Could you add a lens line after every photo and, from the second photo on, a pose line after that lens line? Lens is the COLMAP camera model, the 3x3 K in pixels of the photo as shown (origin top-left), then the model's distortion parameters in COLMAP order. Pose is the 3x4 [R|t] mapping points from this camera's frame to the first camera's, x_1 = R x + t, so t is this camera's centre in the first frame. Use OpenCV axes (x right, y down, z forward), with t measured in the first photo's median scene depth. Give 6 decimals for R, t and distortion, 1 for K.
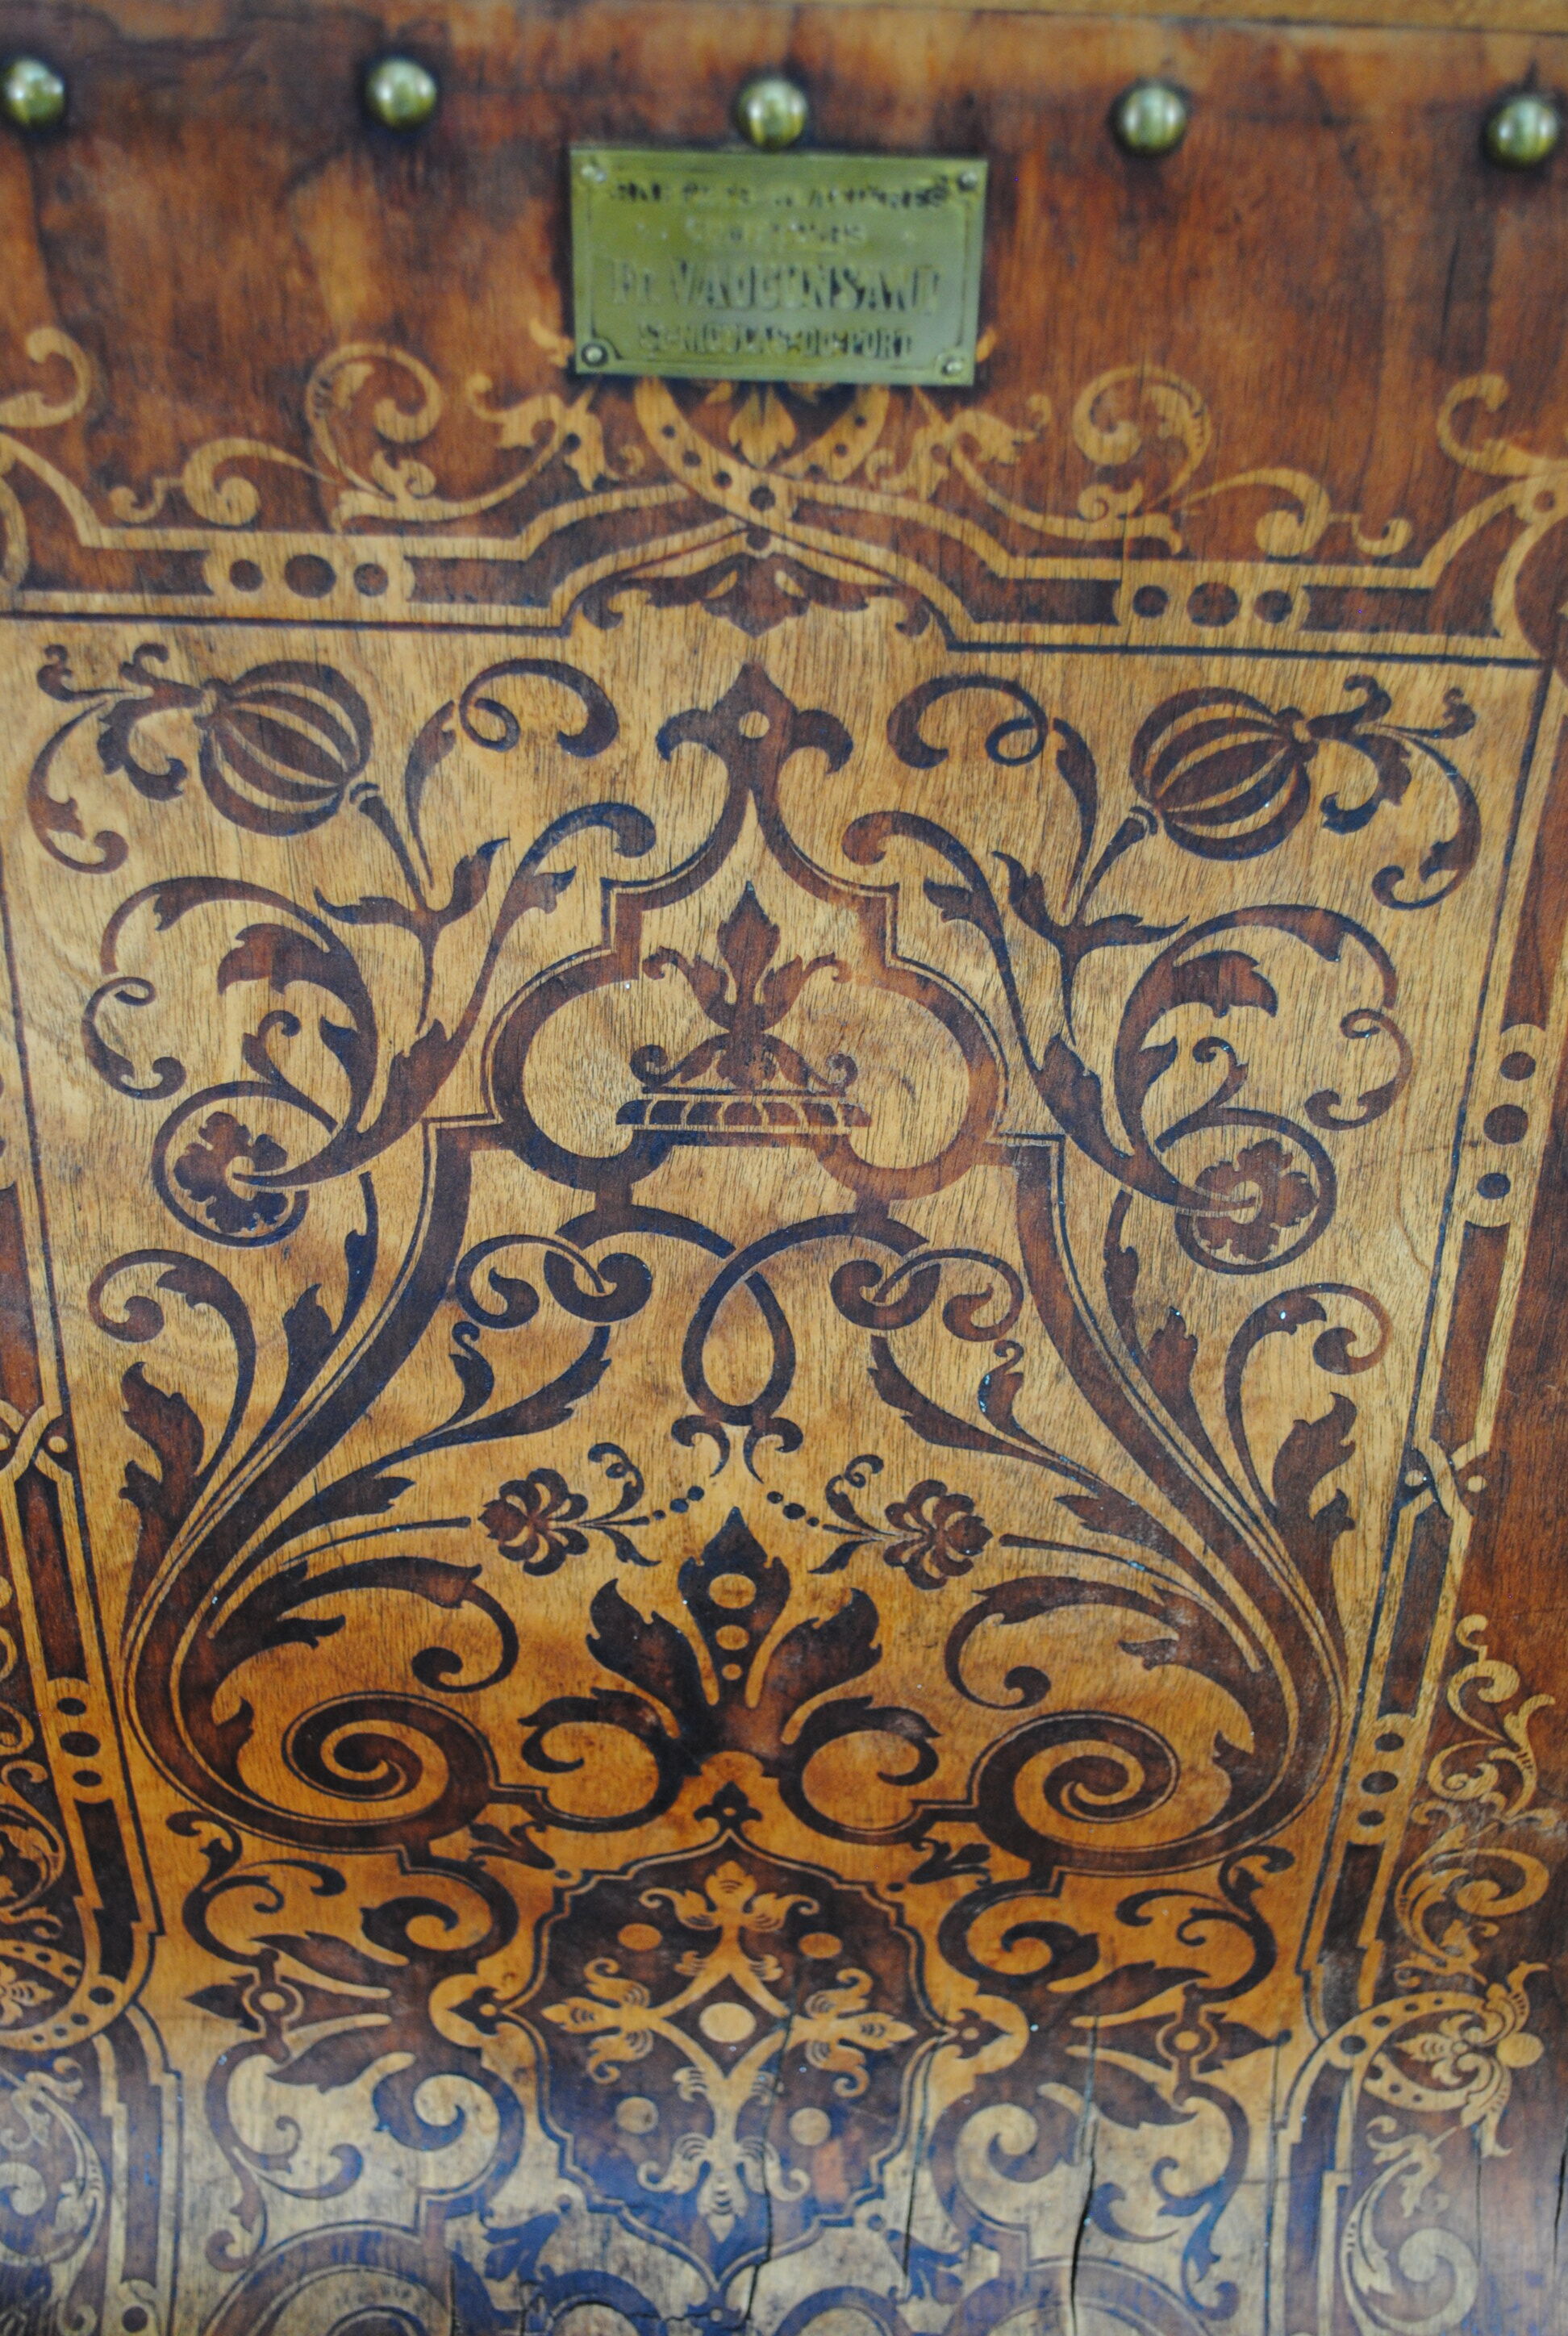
lens RADIAL K [[2856.3, 0, 755.8], [0, 2856.3, 1127.0], [0, 0, 1]] dist [-0.039471, 0.000000]
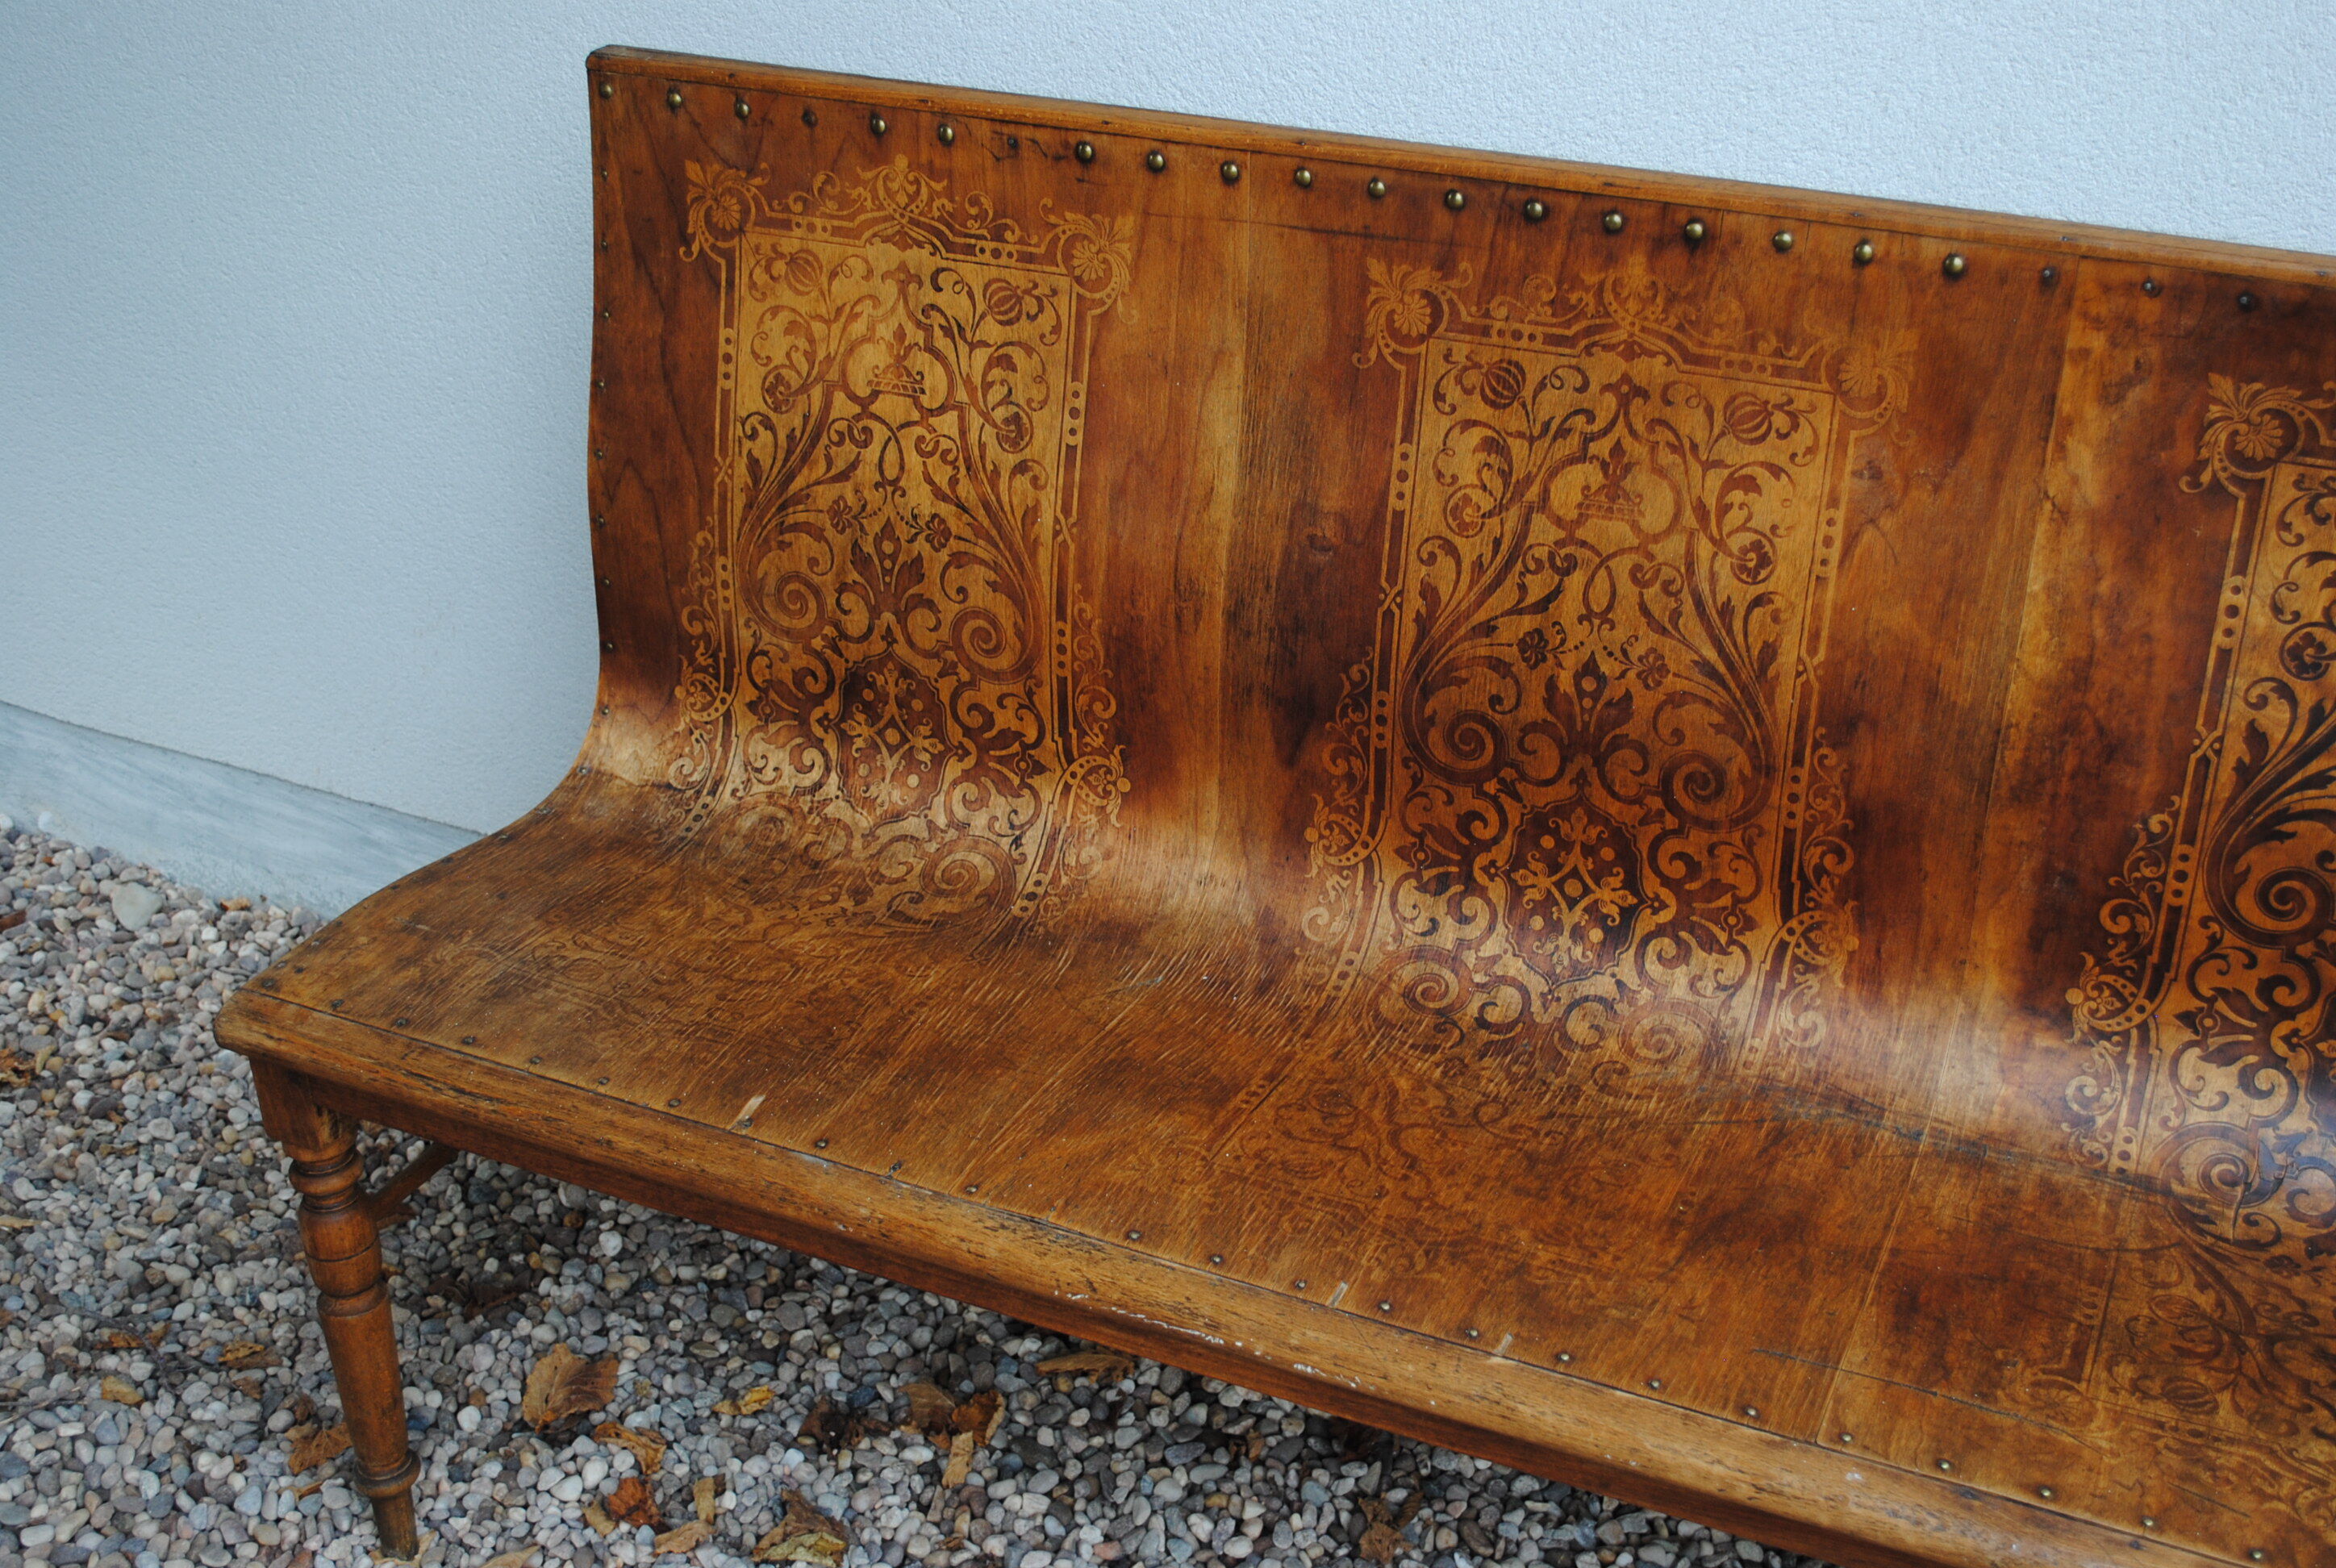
lens RADIAL K [[2752.9, 0, 1195.4], [0, 2752.9, 764.0], [0, 0, 1]] dist [-0.048482, 0.000000]
pose [[0.931149, 0.157344, -0.328946, -0.308177], [-0.233589, 0.950098, -0.206762, 1.016208], [0.279998, 0.269364, 0.921436, -2.034503]]
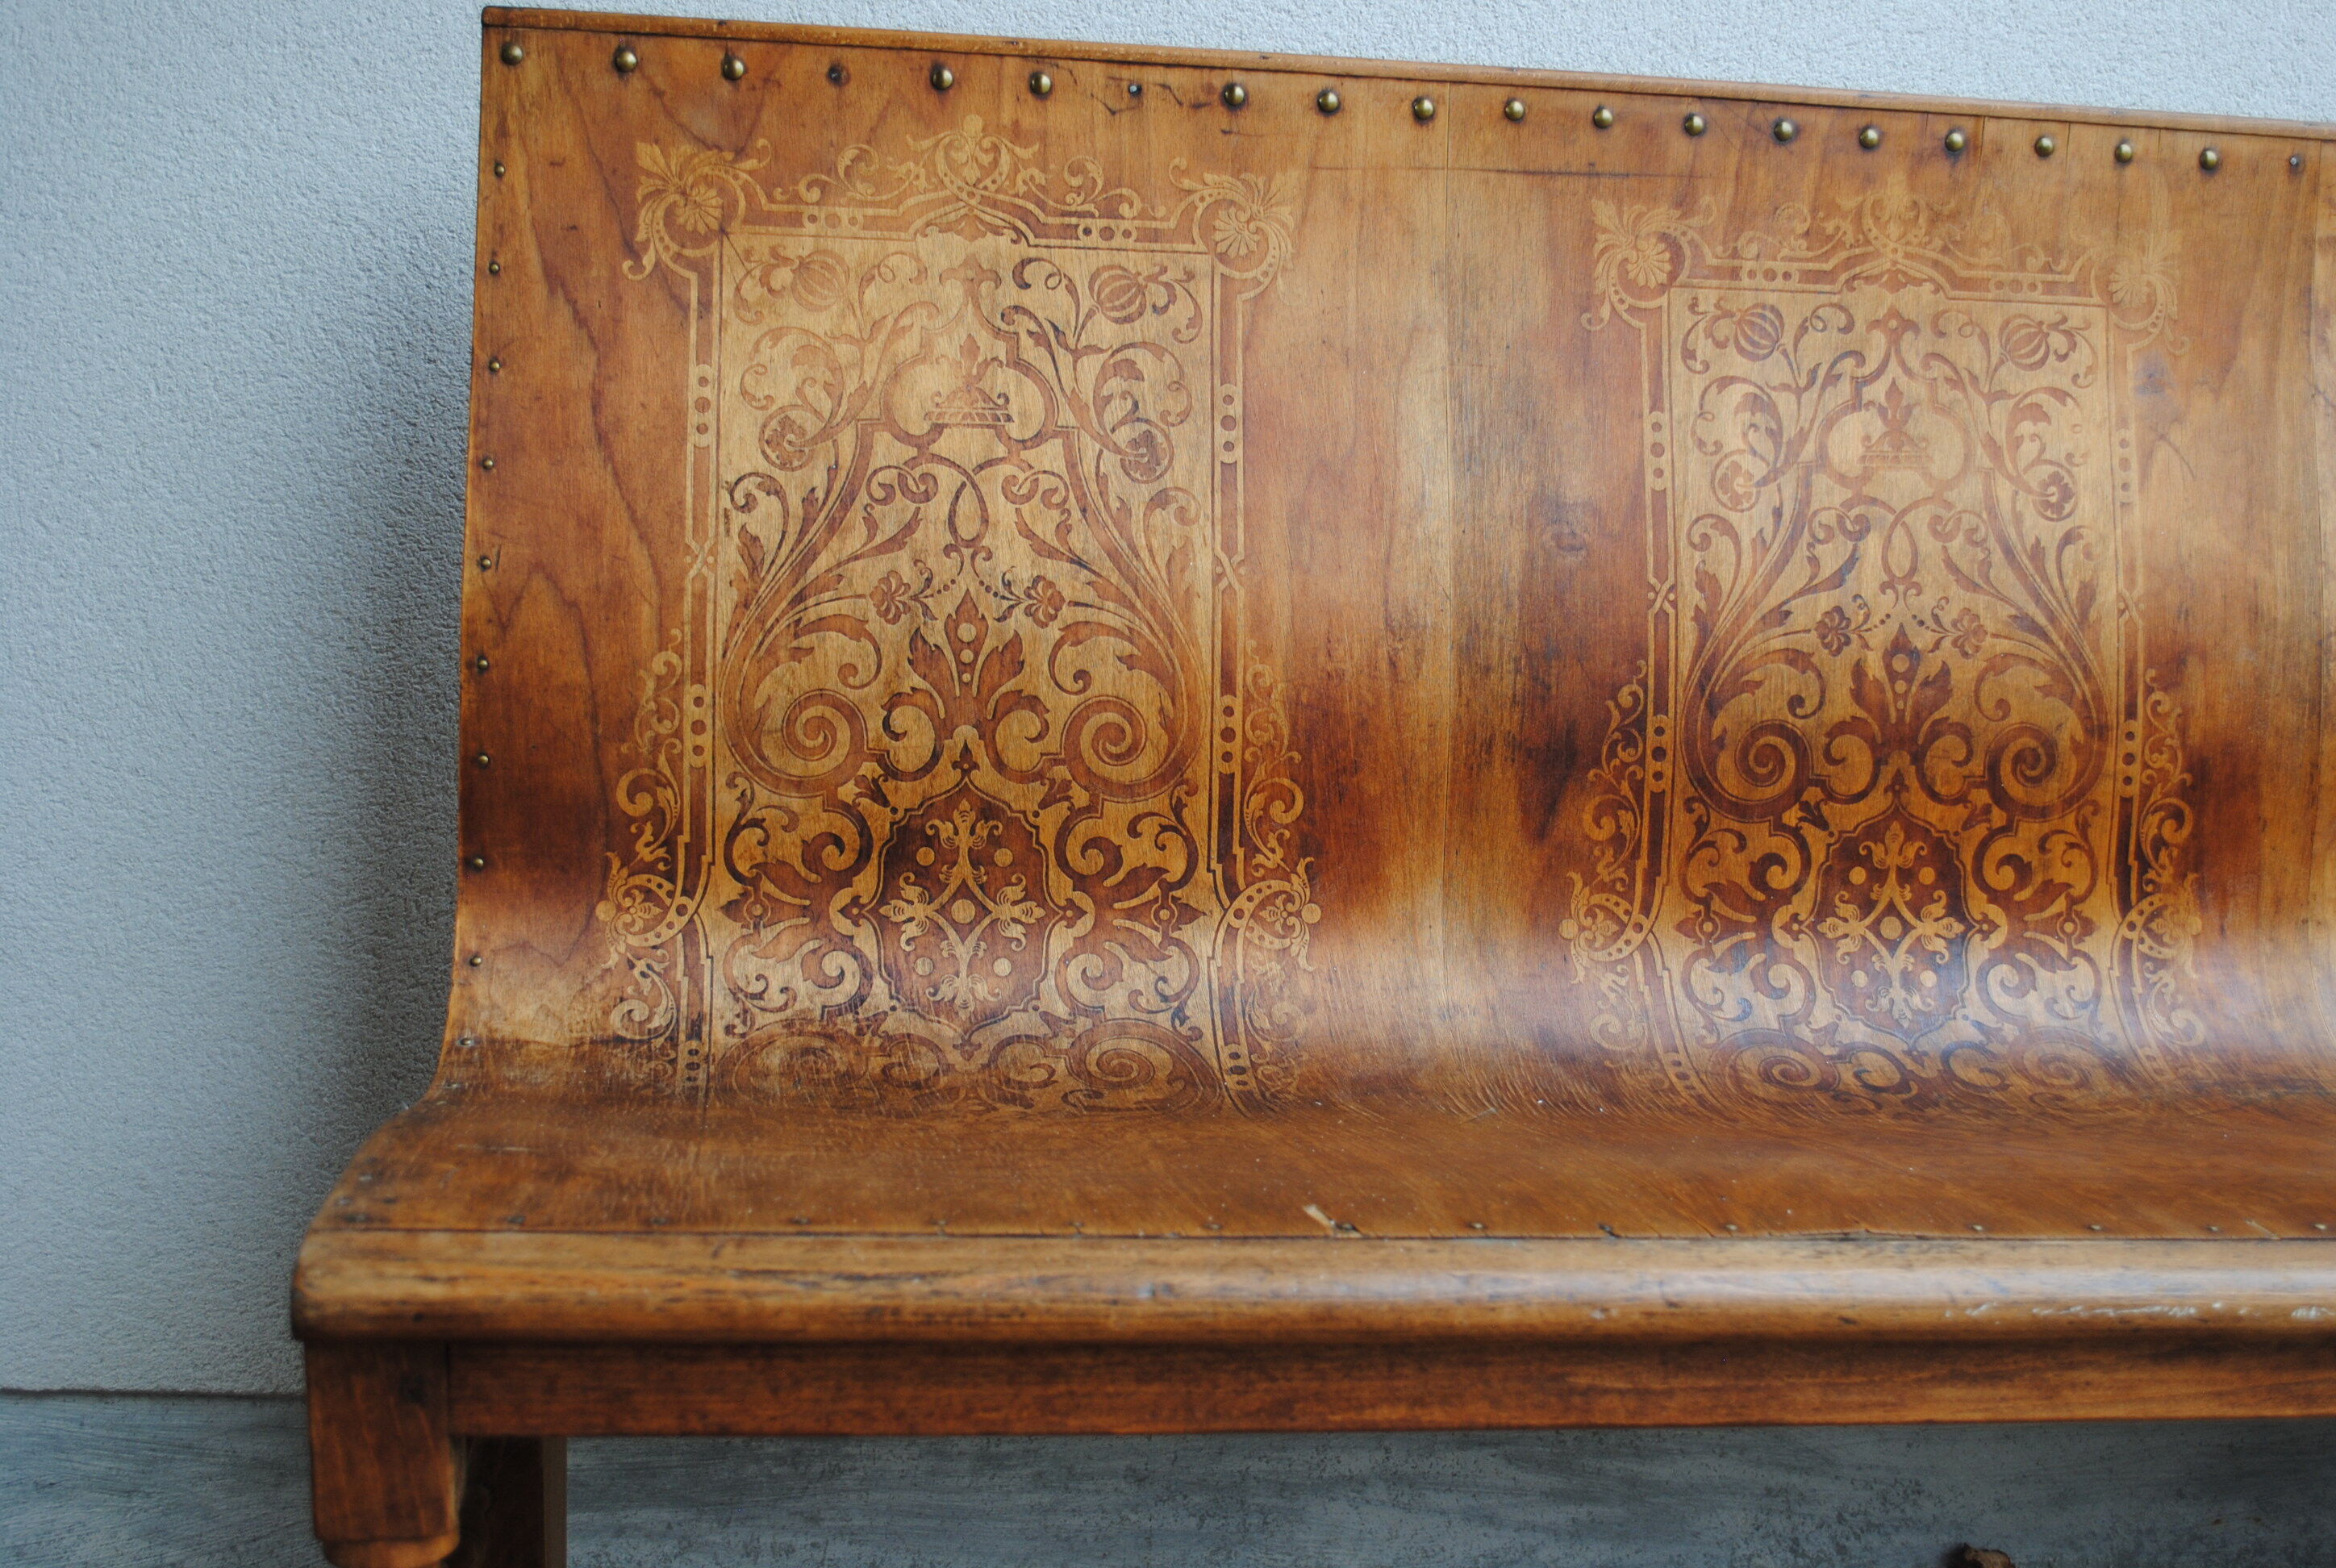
lens RADIAL K [[2542.3, 0, 1173.1], [0, 2542.3, 771.3], [0, 0, 1]] dist [-0.053822, 0.000000]
pose [[0.982284, -0.003842, 0.187359, -2.180567], [0.109786, 0.822054, -0.558726, 1.598001], [-0.151872, 0.569397, 0.807912, -0.835693]]
